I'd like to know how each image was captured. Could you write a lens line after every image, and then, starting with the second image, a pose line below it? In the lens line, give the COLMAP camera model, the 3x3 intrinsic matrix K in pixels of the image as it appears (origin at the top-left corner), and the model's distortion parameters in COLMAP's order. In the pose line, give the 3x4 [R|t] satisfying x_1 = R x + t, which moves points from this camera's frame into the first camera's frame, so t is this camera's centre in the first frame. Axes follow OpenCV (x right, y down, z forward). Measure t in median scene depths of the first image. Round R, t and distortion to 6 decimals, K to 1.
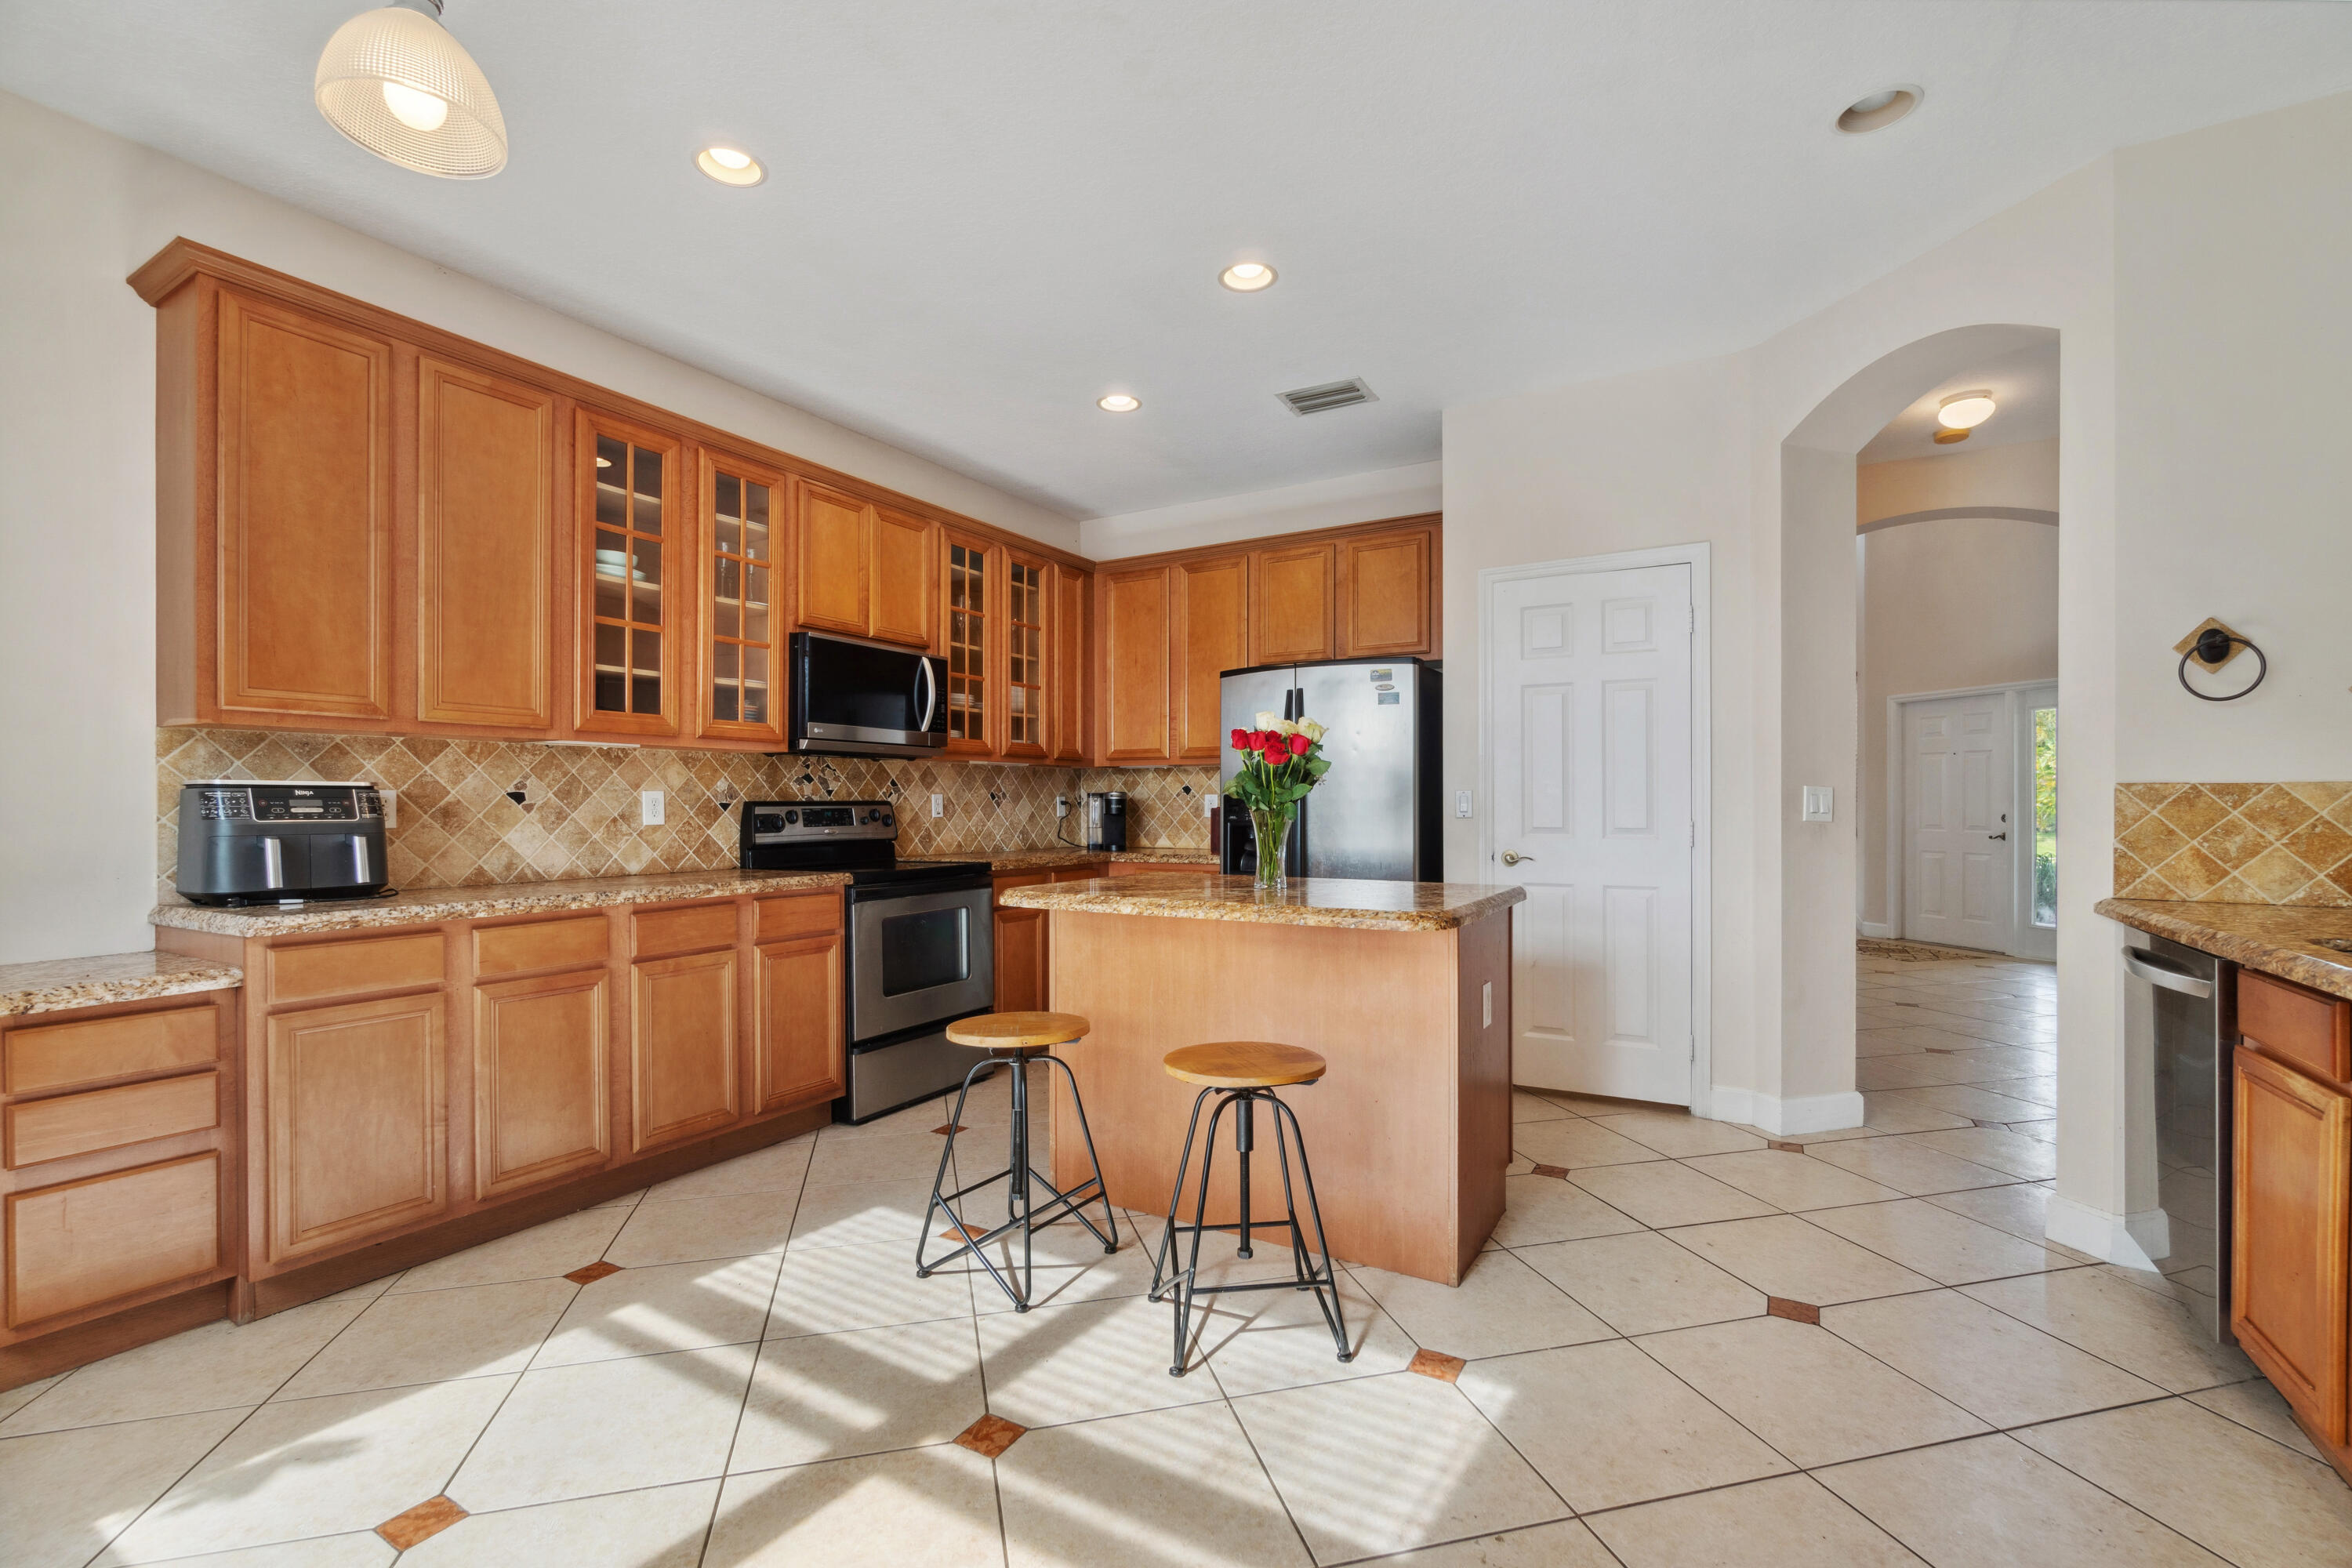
lens RADIAL K [[1050.3, 0, 1165.1], [0, 1050.3, 792.2], [0, 0, 1]] dist [-0.000694, 0.000107]
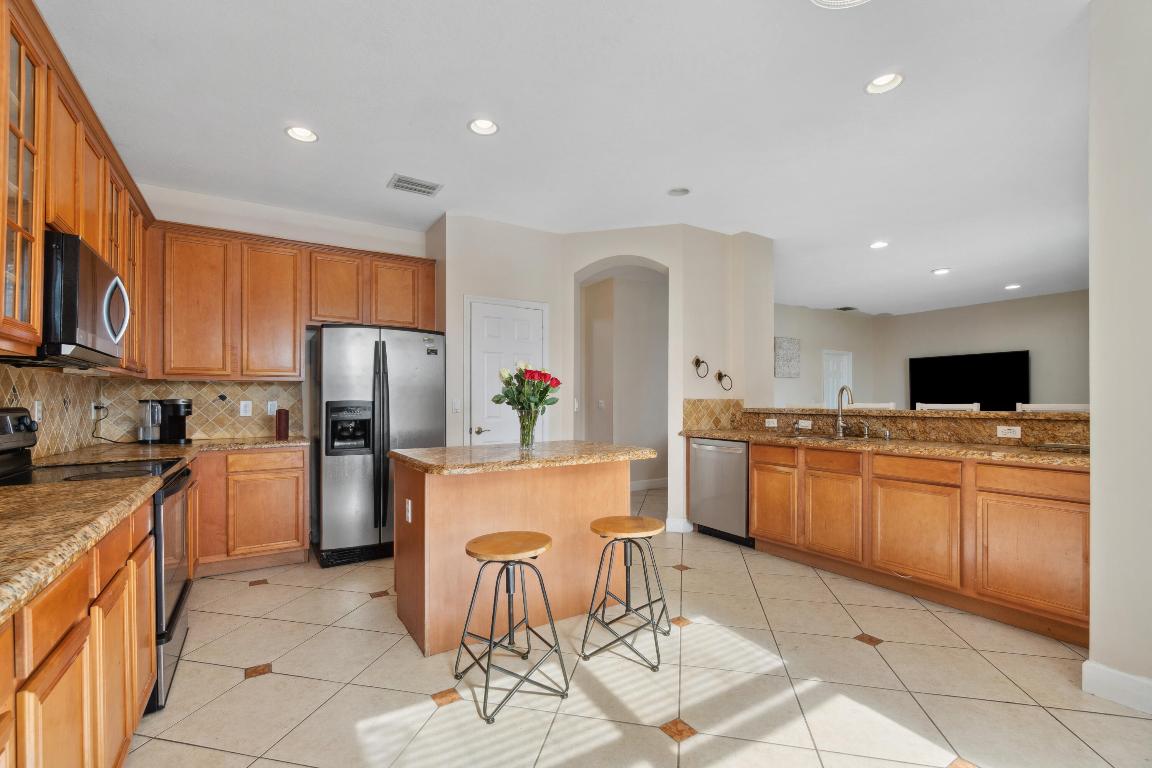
lens RADIAL K [[507.8, 0, 573.8], [0, 507.8, 398.3], [0, 0, 1]] dist [-0.002892, -0.000224]
pose [[0.445317, 0.004676, 0.895361, -0.813496], [-0.005101, 0.999983, -0.002686, -0.003831], [-0.895359, -0.003371, 0.445333, 0.555199]]
